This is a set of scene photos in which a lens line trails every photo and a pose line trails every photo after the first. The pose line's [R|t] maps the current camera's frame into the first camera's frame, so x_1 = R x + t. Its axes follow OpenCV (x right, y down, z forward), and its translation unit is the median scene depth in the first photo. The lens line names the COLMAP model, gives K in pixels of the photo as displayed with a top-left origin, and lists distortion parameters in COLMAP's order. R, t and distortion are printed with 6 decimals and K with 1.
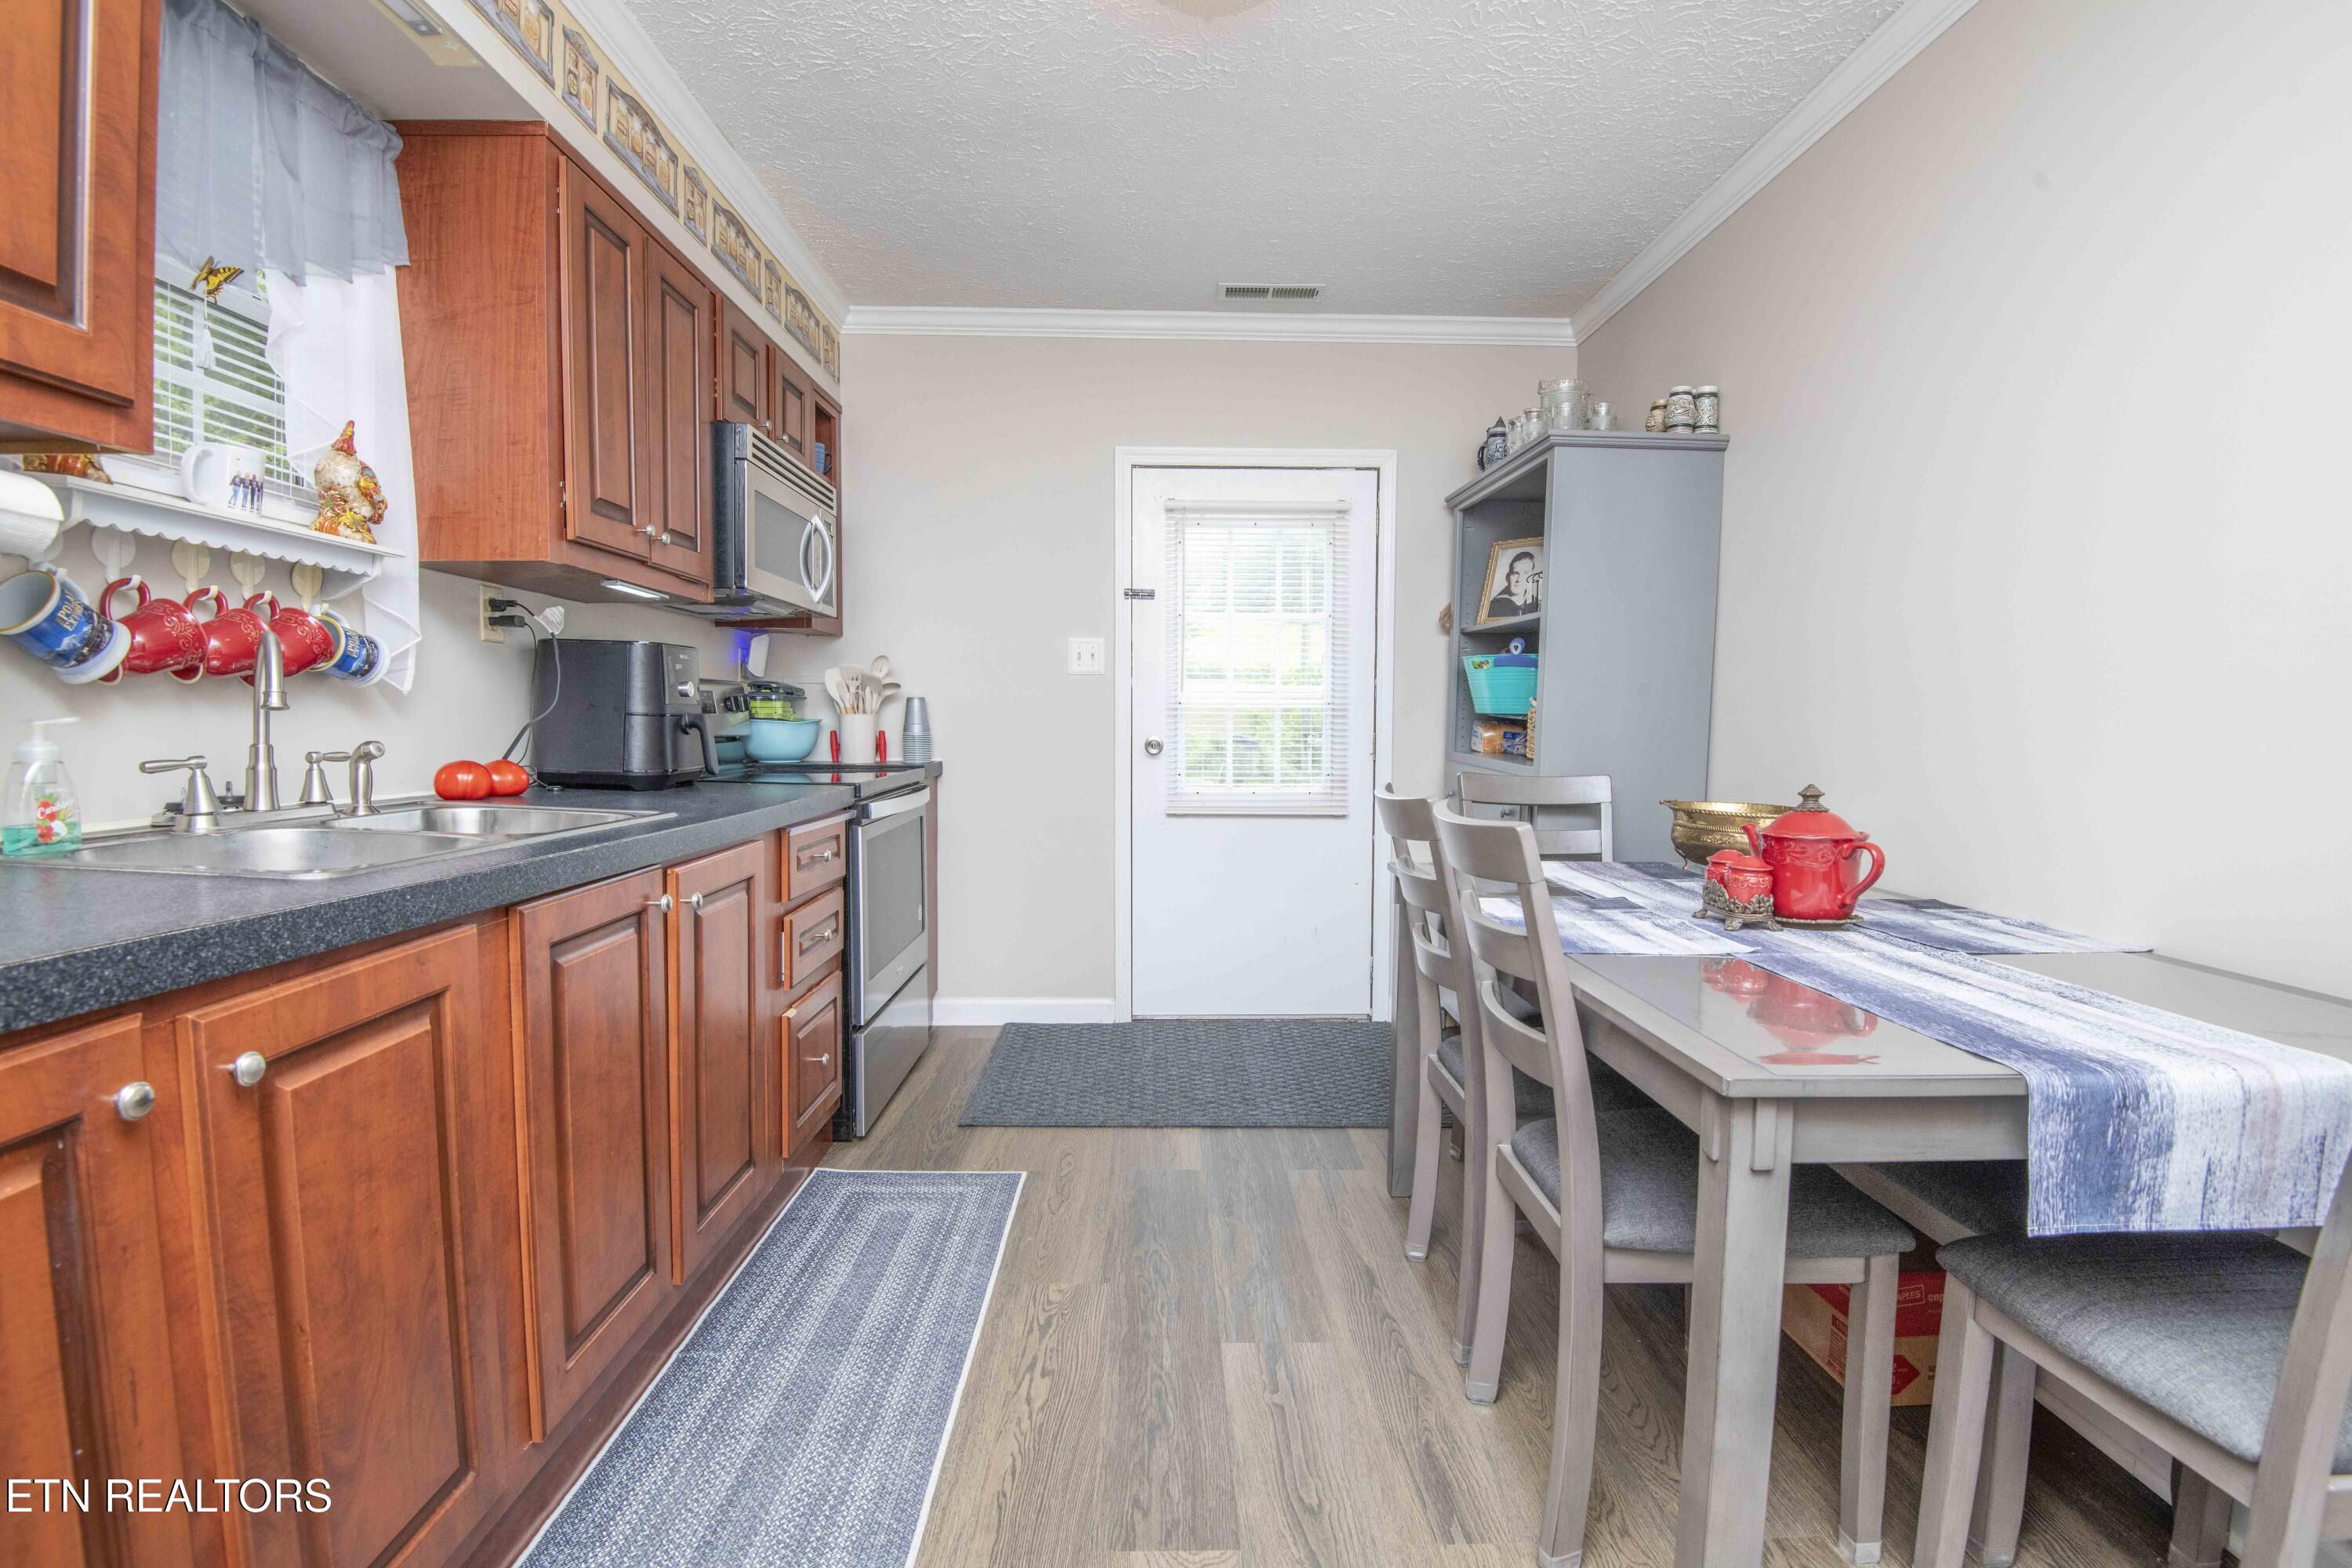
lens RADIAL K [[1087.3, 0, 1183.9], [0, 1087.3, 785.6], [0, 0, 1]] dist [-0.012711, -0.019635]
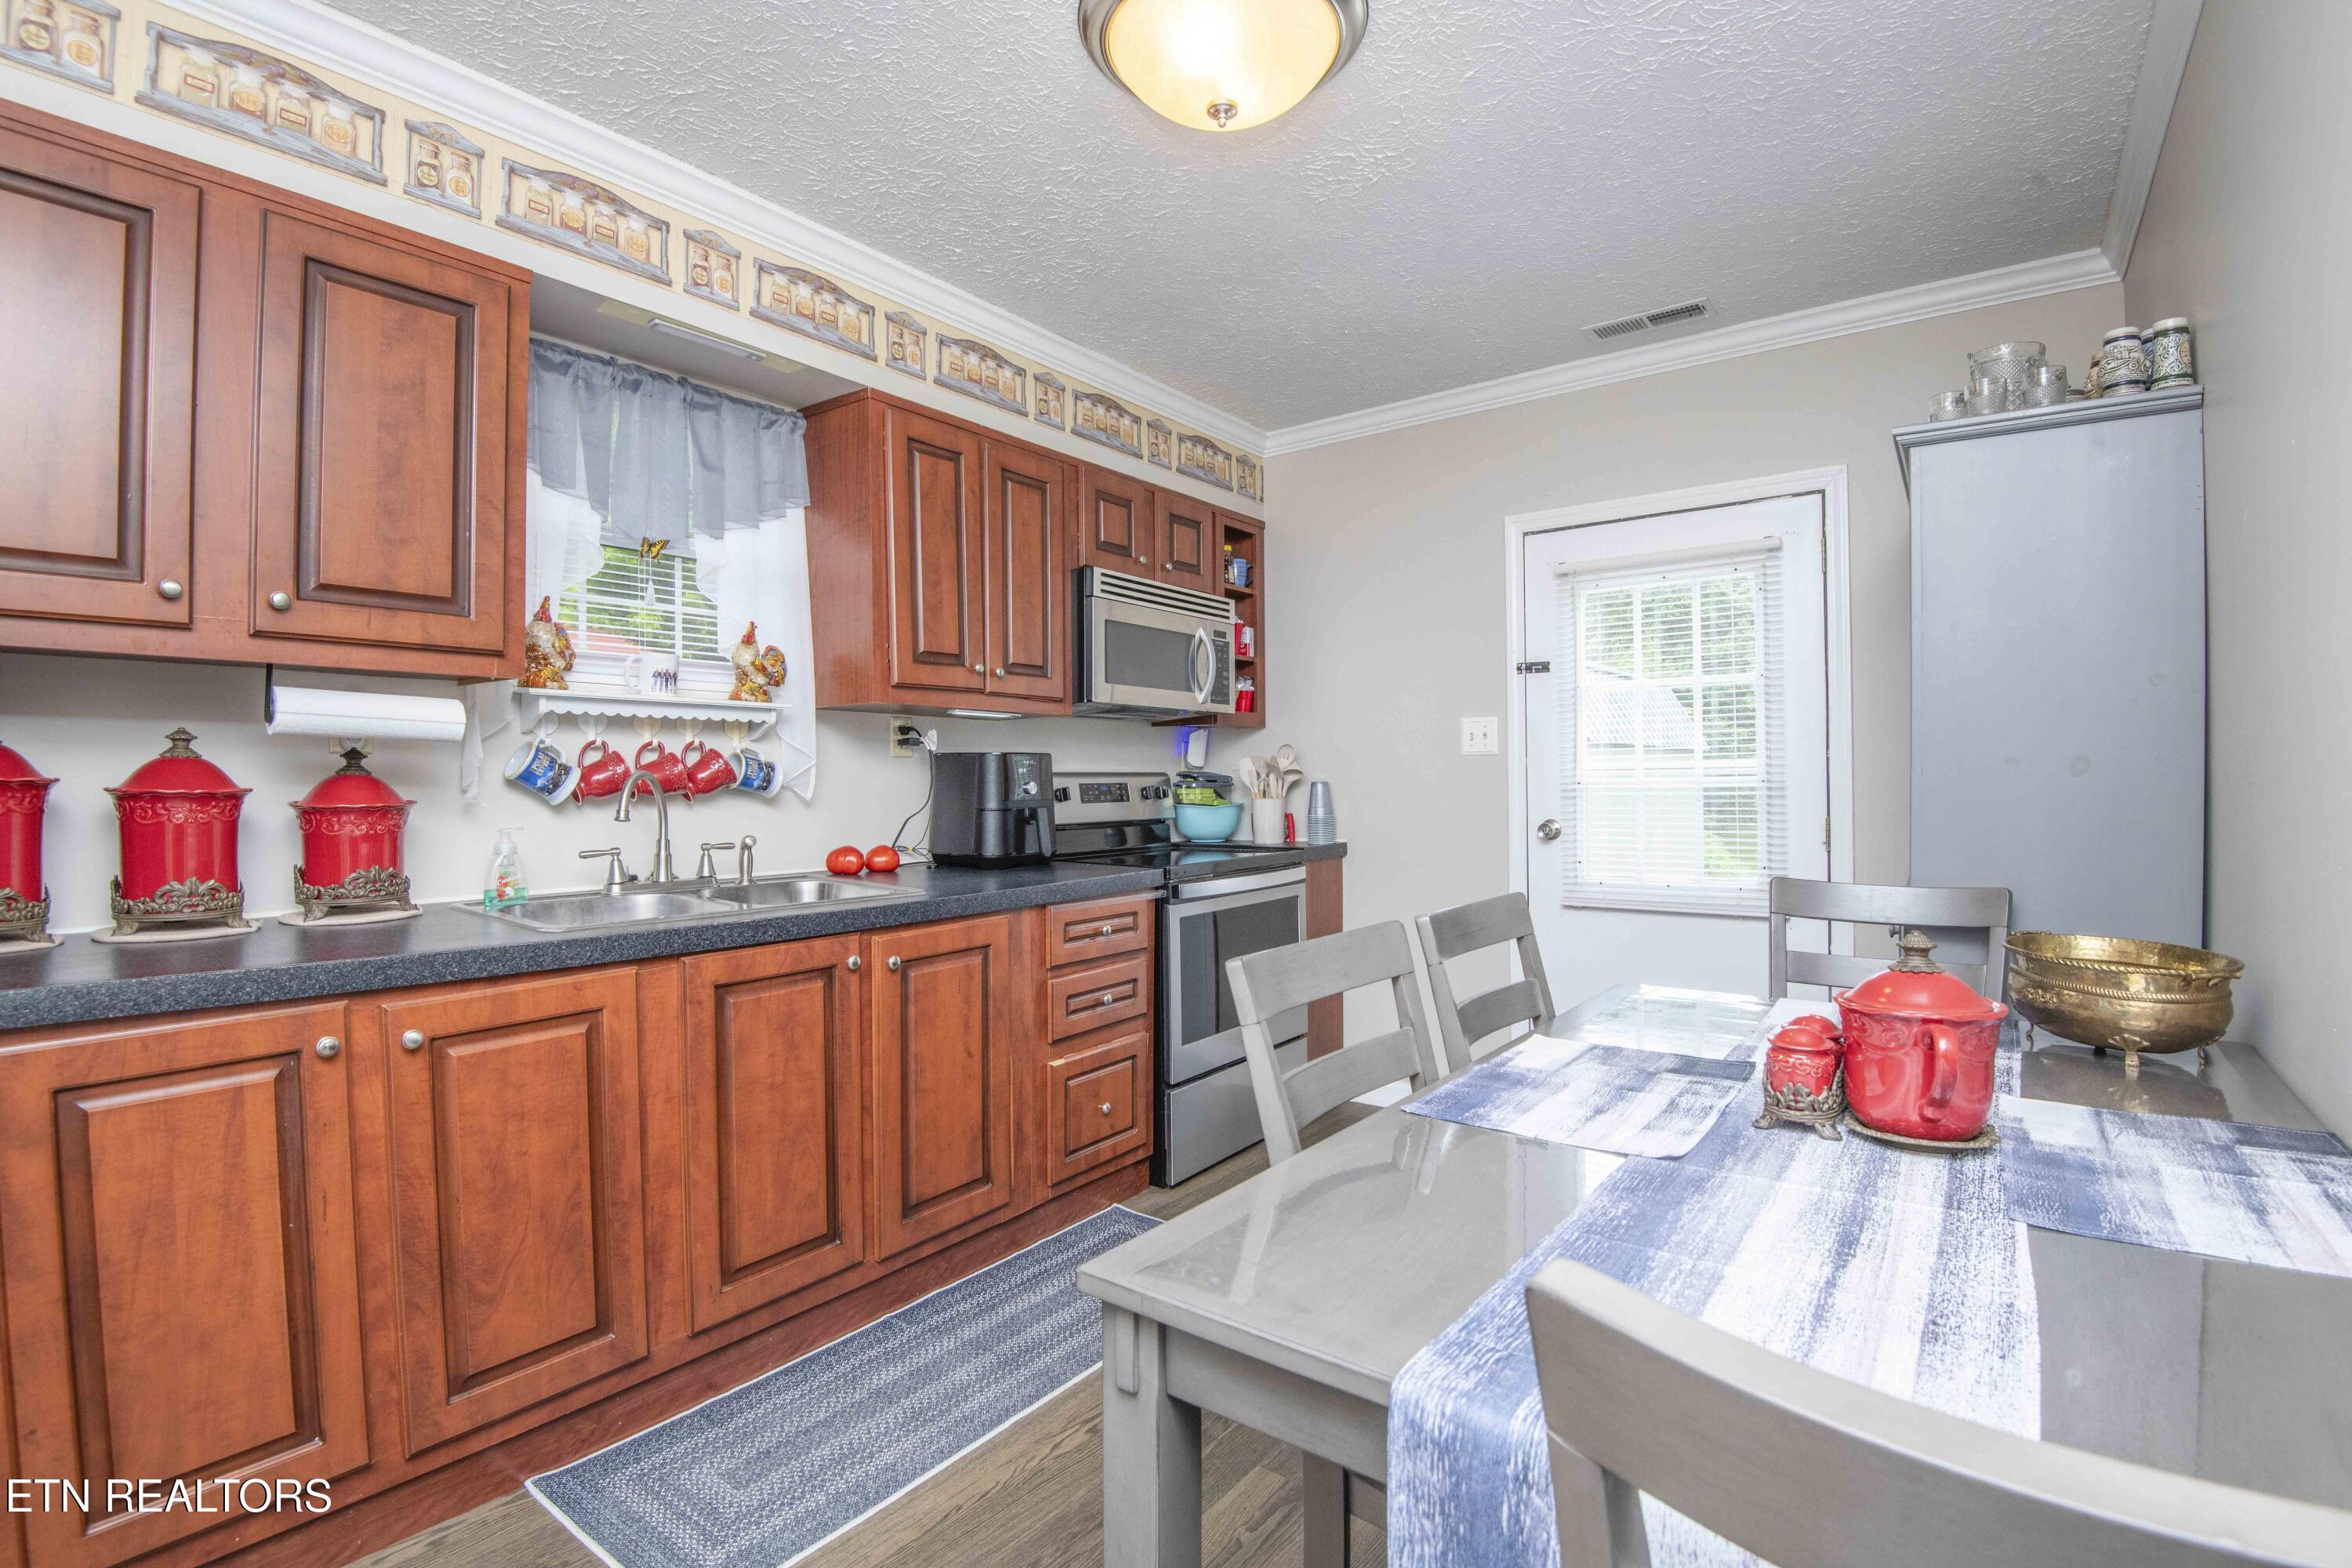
lens RADIAL K [[1087.3, 0, 1183.9], [0, 1087.3, 785.6], [0, 0, 1]] dist [-0.012711, -0.019635]
pose [[0.788563, -0.013388, -0.614808, 0.583443], [-0.020973, 0.998596, -0.048646, -0.045439], [0.614596, 0.051255, 0.787175, 0.166424]]
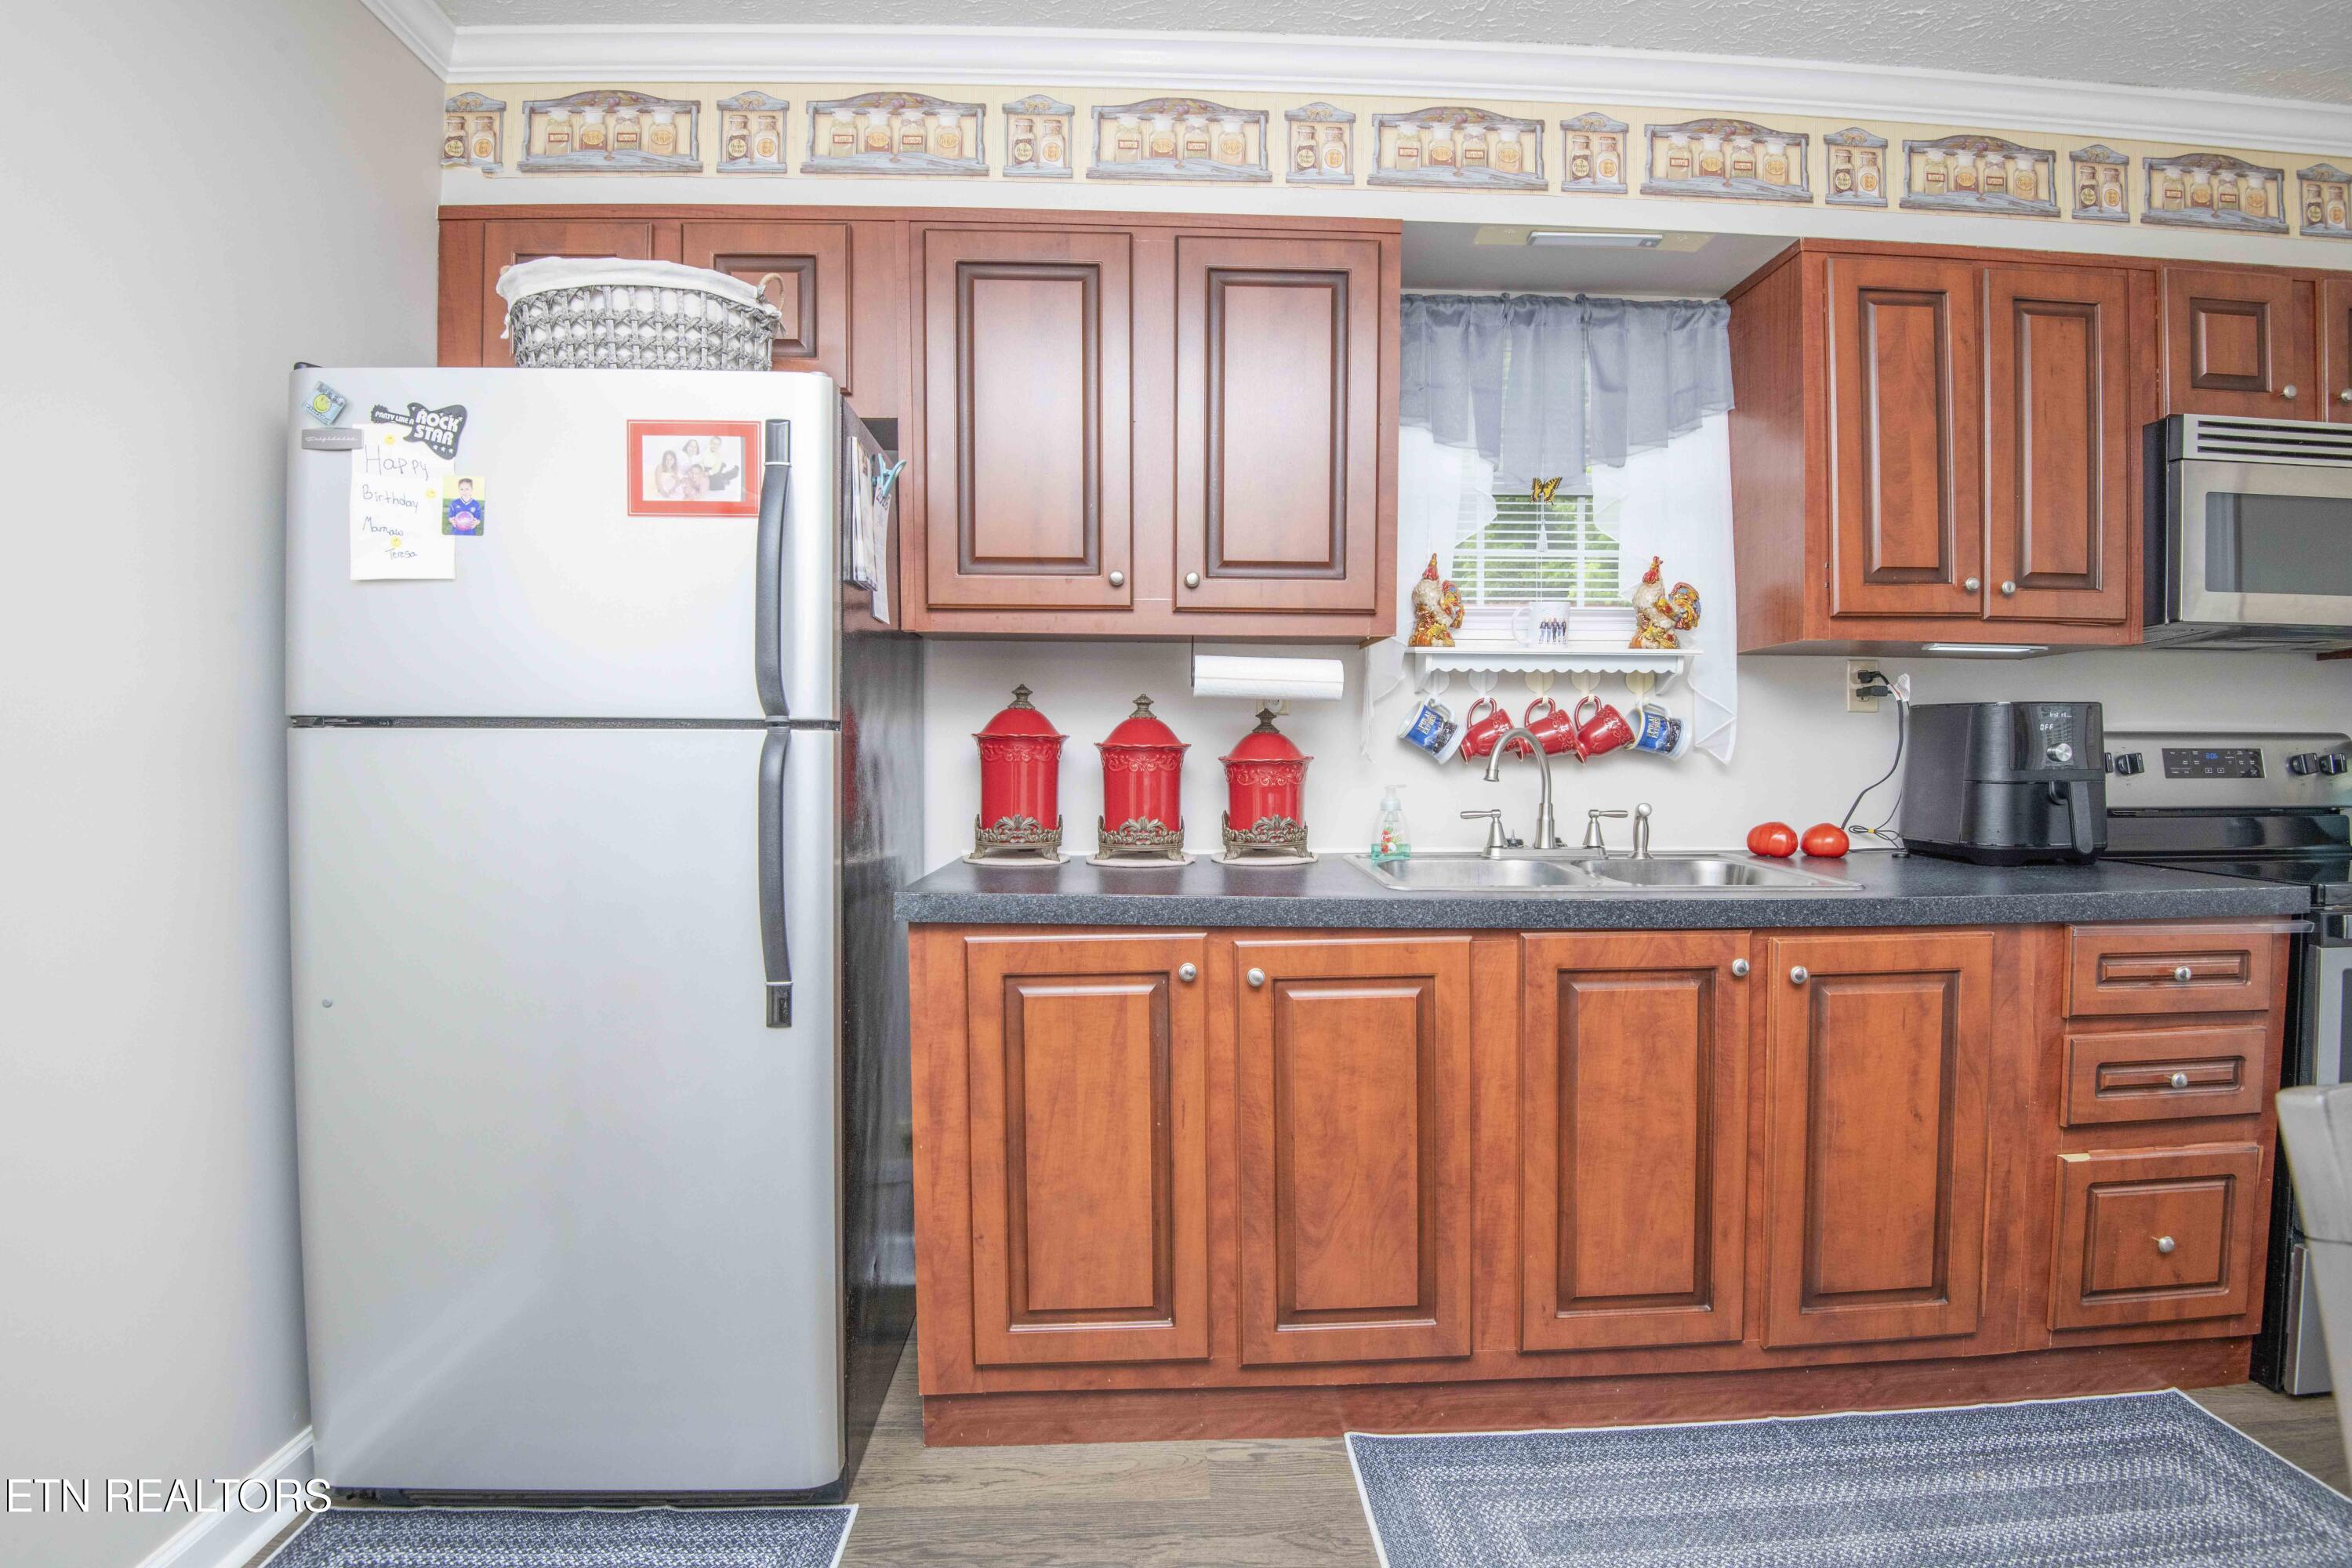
lens RADIAL K [[1087.3, 0, 1183.9], [0, 1087.3, 785.6], [0, 0, 1]] dist [-0.012711, -0.019635]
pose [[0.022293, 0.014871, -0.999641, 0.487304], [-0.059320, 0.998147, 0.013526, -0.042885], [0.997990, 0.058997, 0.023134, 0.375991]]
